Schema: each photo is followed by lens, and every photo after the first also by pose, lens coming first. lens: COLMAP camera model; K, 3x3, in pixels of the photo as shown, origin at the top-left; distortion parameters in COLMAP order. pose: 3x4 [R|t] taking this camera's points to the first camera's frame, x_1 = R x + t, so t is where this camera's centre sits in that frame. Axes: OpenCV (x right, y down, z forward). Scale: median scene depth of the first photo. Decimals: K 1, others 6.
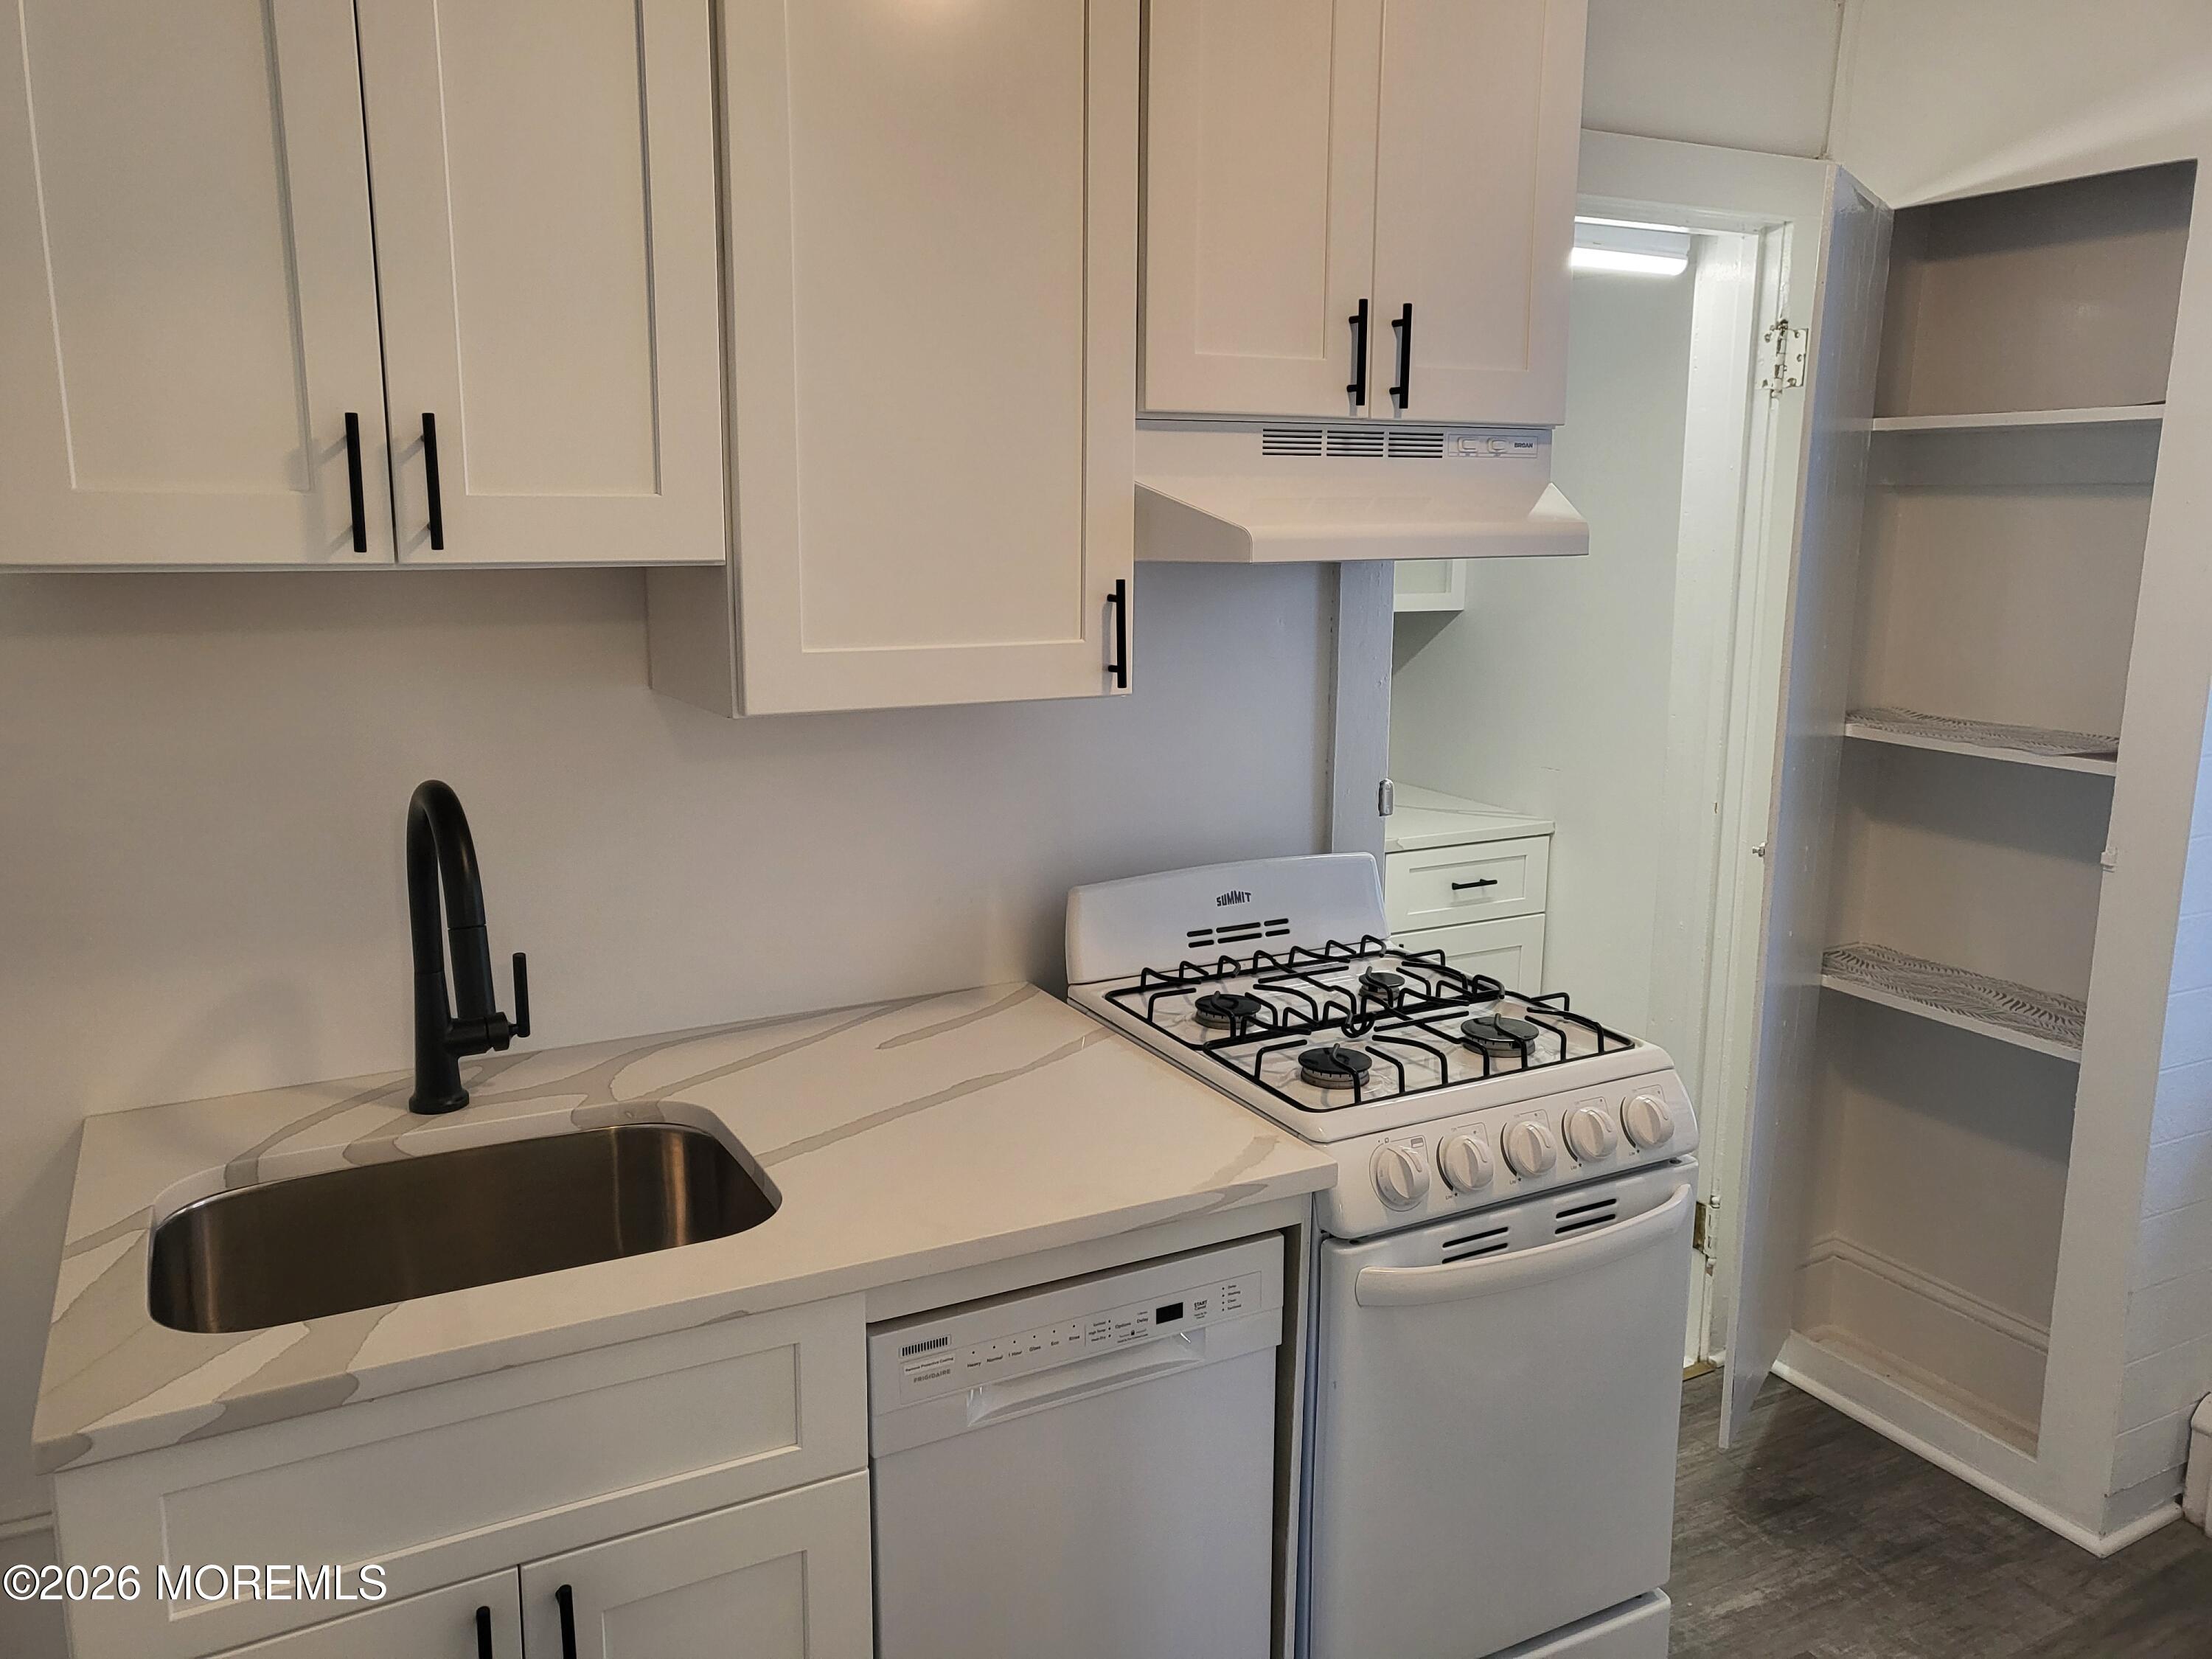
lens RADIAL K [[1698.0, 0, 1106.0], [0, 1698.0, 829.5], [0, 0, 1]] dist [-0.003654, 0.043367]
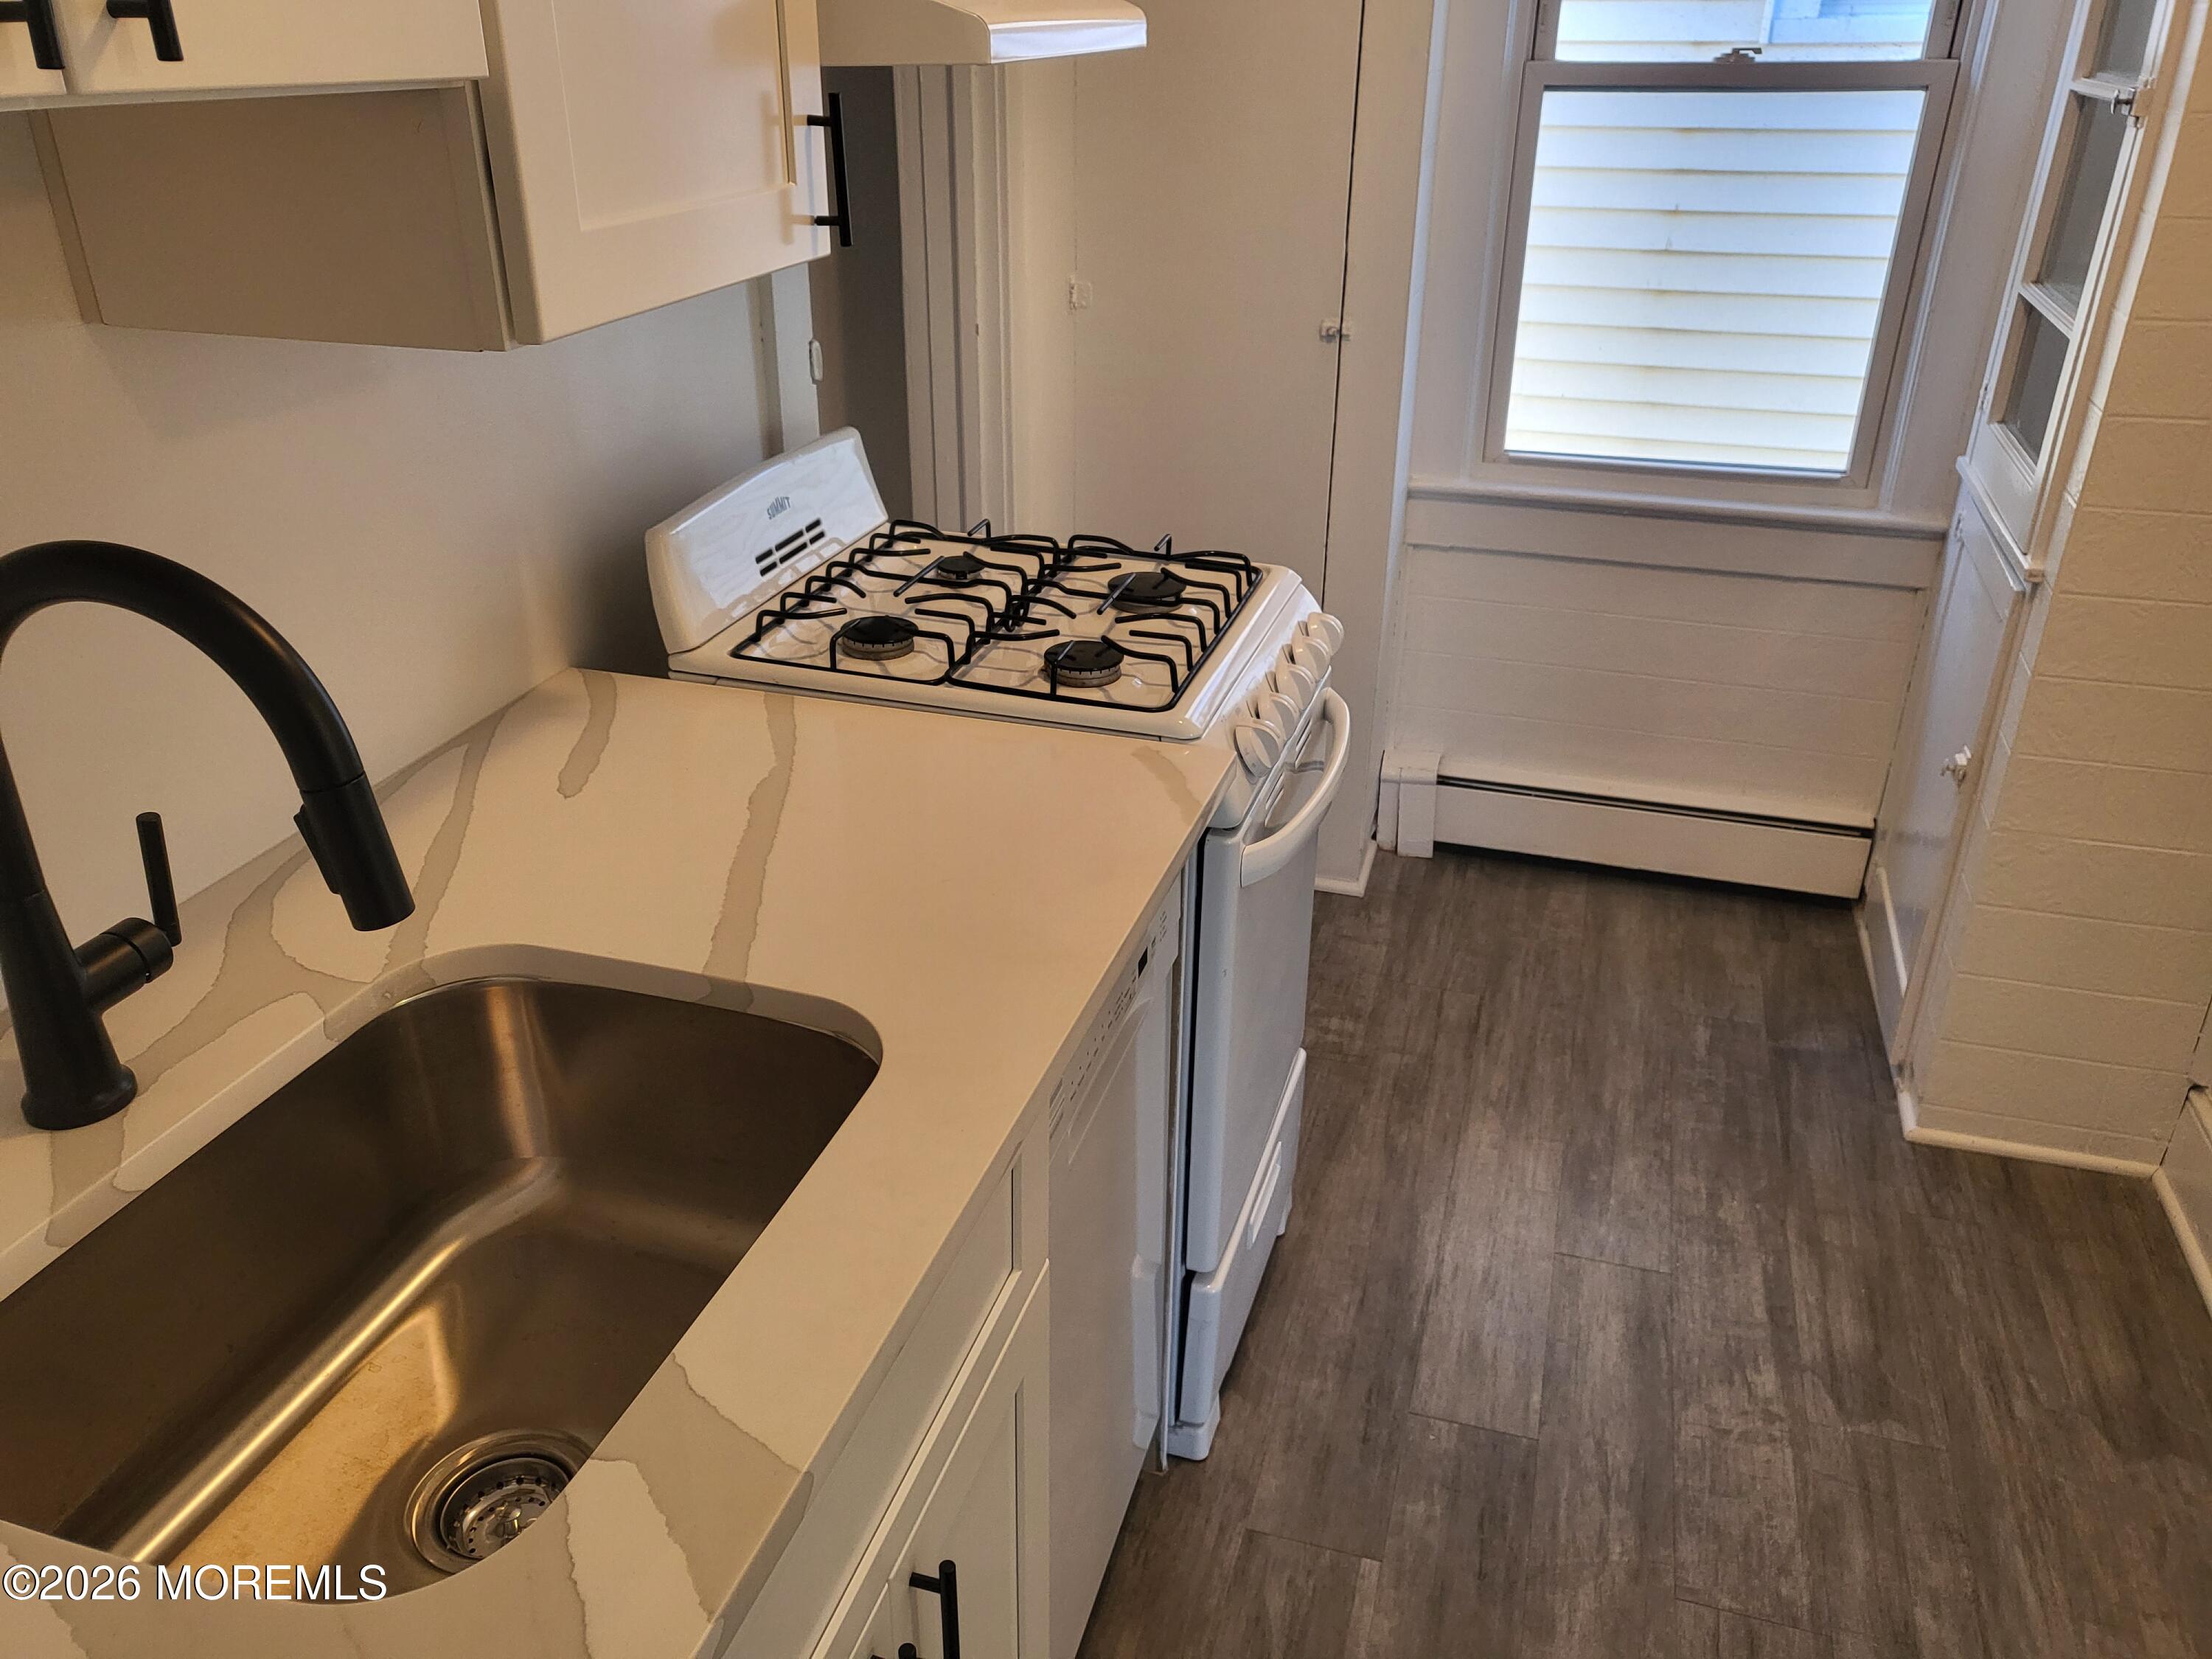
lens RADIAL K [[1687.1, 0, 1116.0], [0, 1687.1, 838.8], [0, 0, 1]] dist [0.008015, 0.049233]
pose [[0.704573, -0.314565, 0.636103, -0.465680], [0.129477, 0.938322, 0.320604, -0.061043], [-0.697720, -0.143528, 0.701845, 0.342970]]
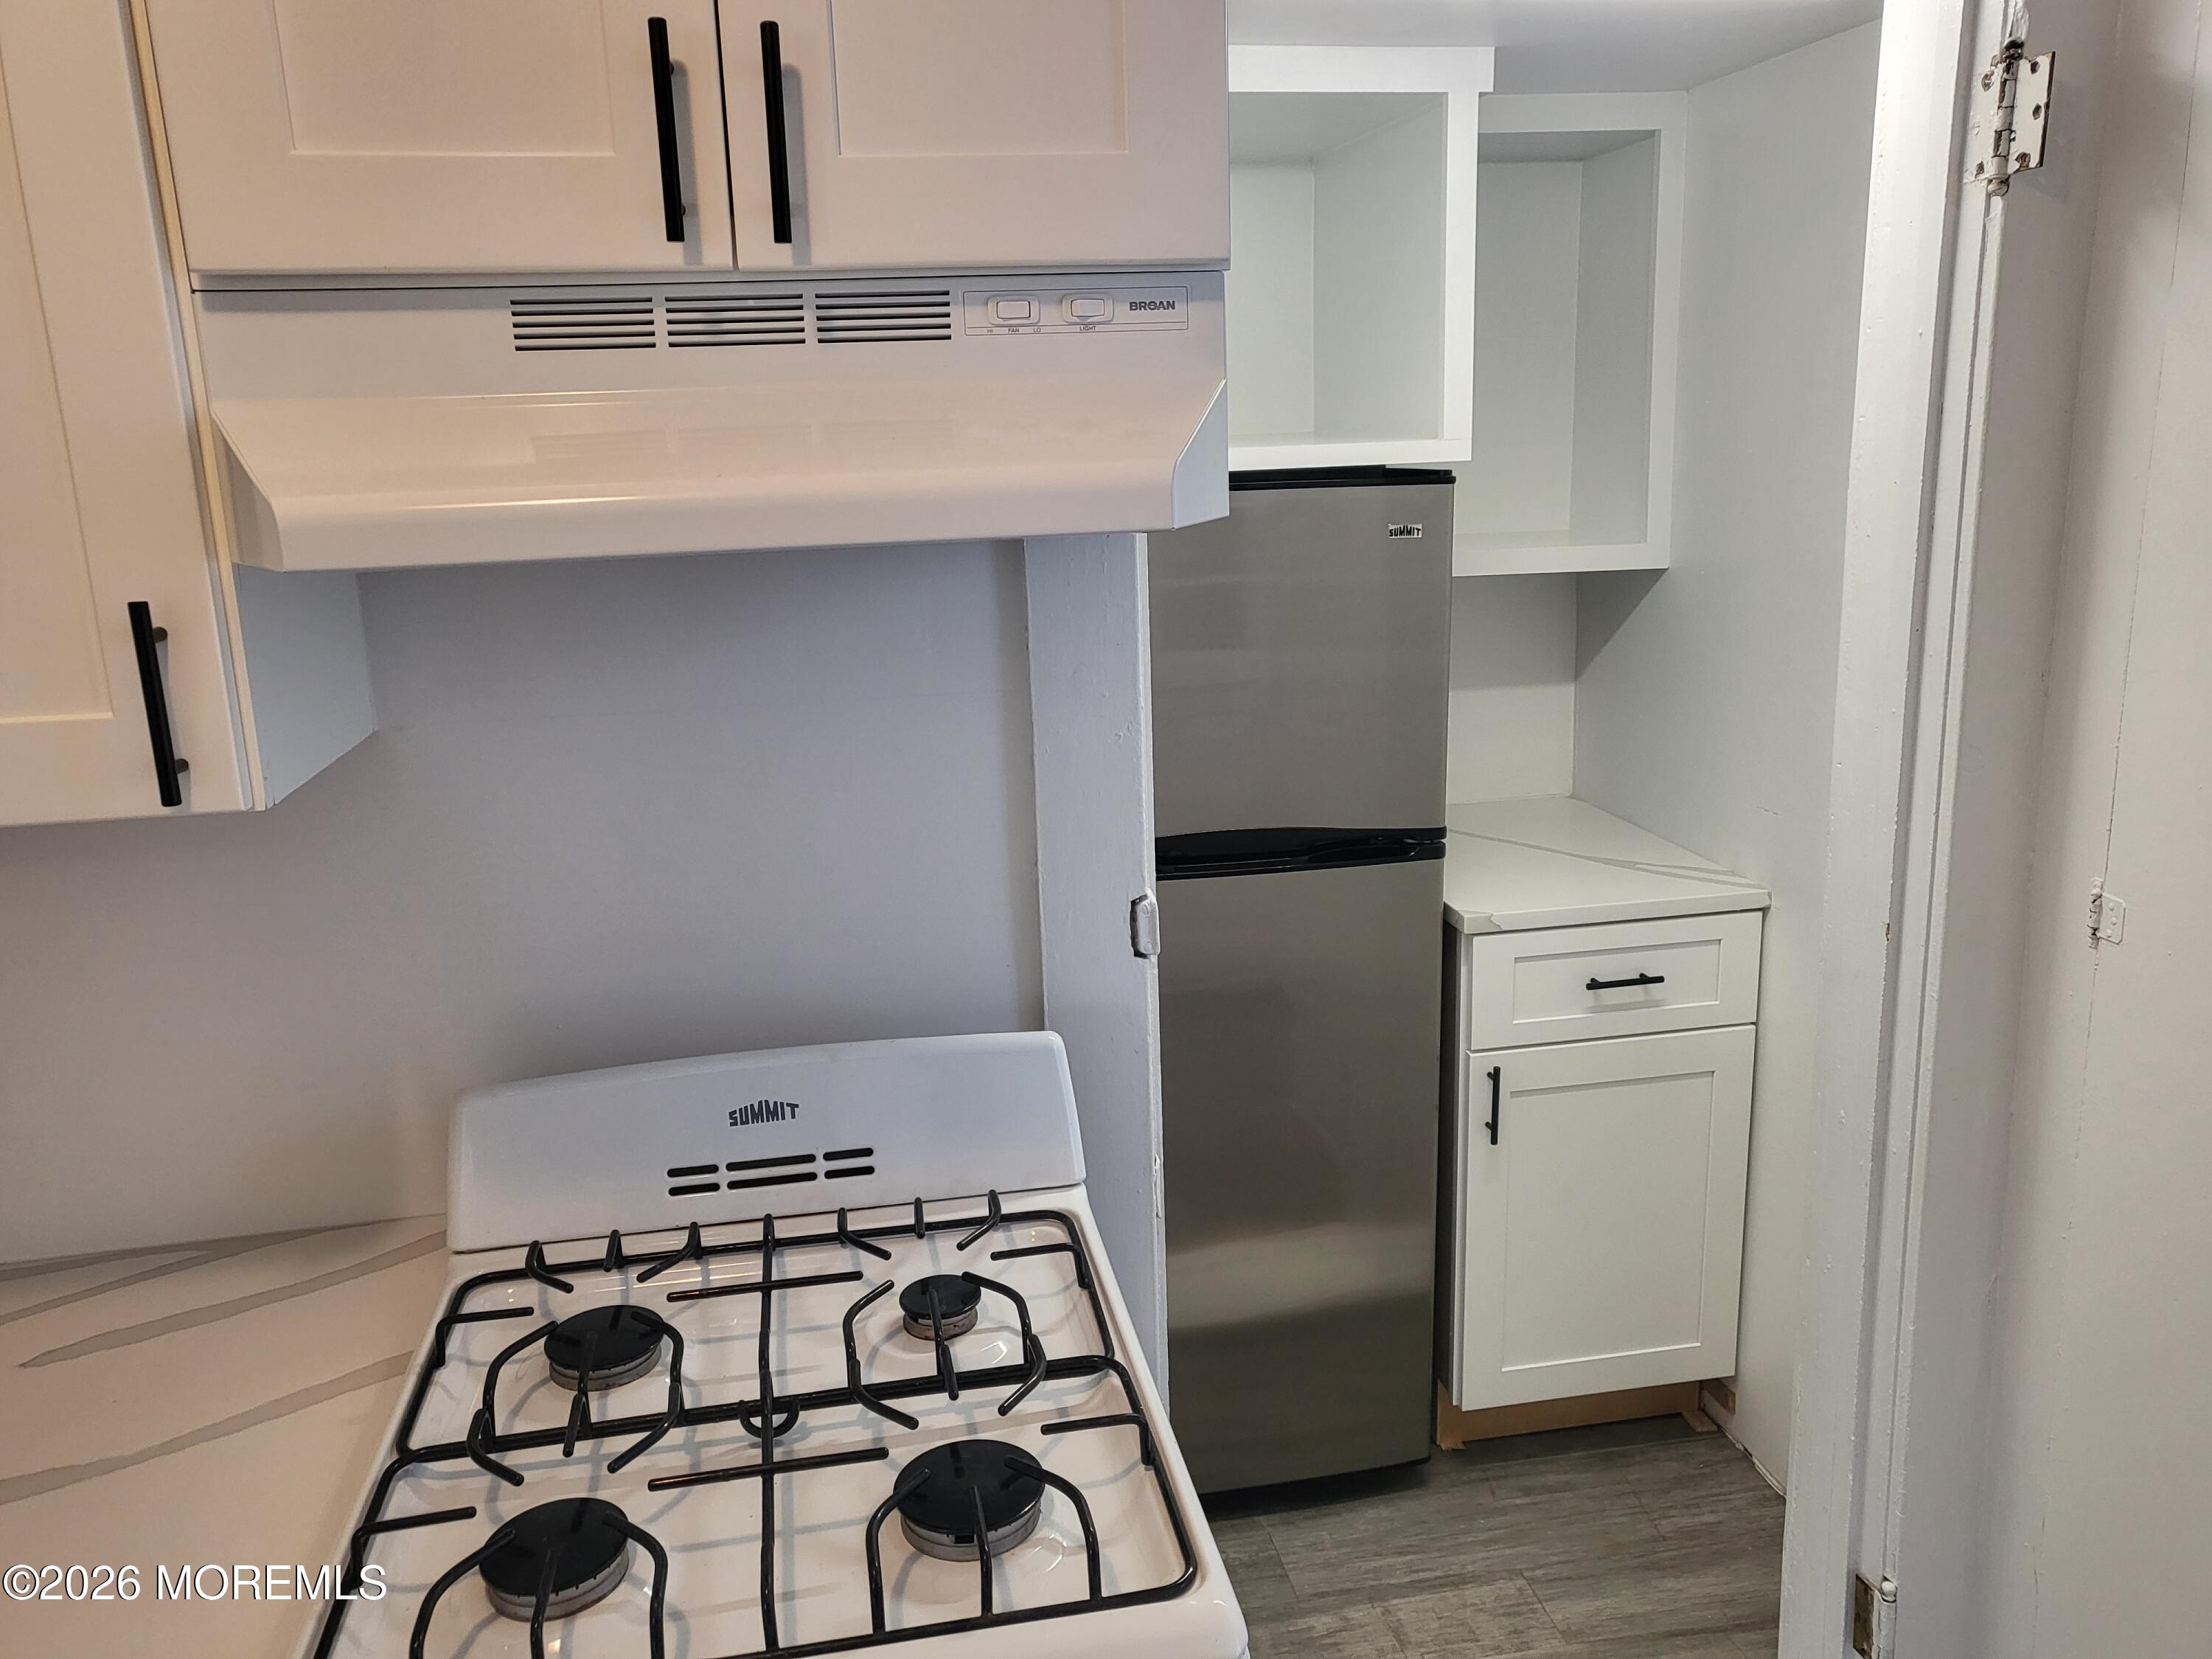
lens RADIAL K [[1698.0, 0, 1106.0], [0, 1698.0, 829.5], [0, 0, 1]] dist [-0.003654, 0.043367]
pose [[0.949068, 0.035288, -0.313089, 0.449015], [-0.022028, 0.998708, 0.045791, -0.106651], [0.314300, -0.036562, 0.948619, 0.581419]]
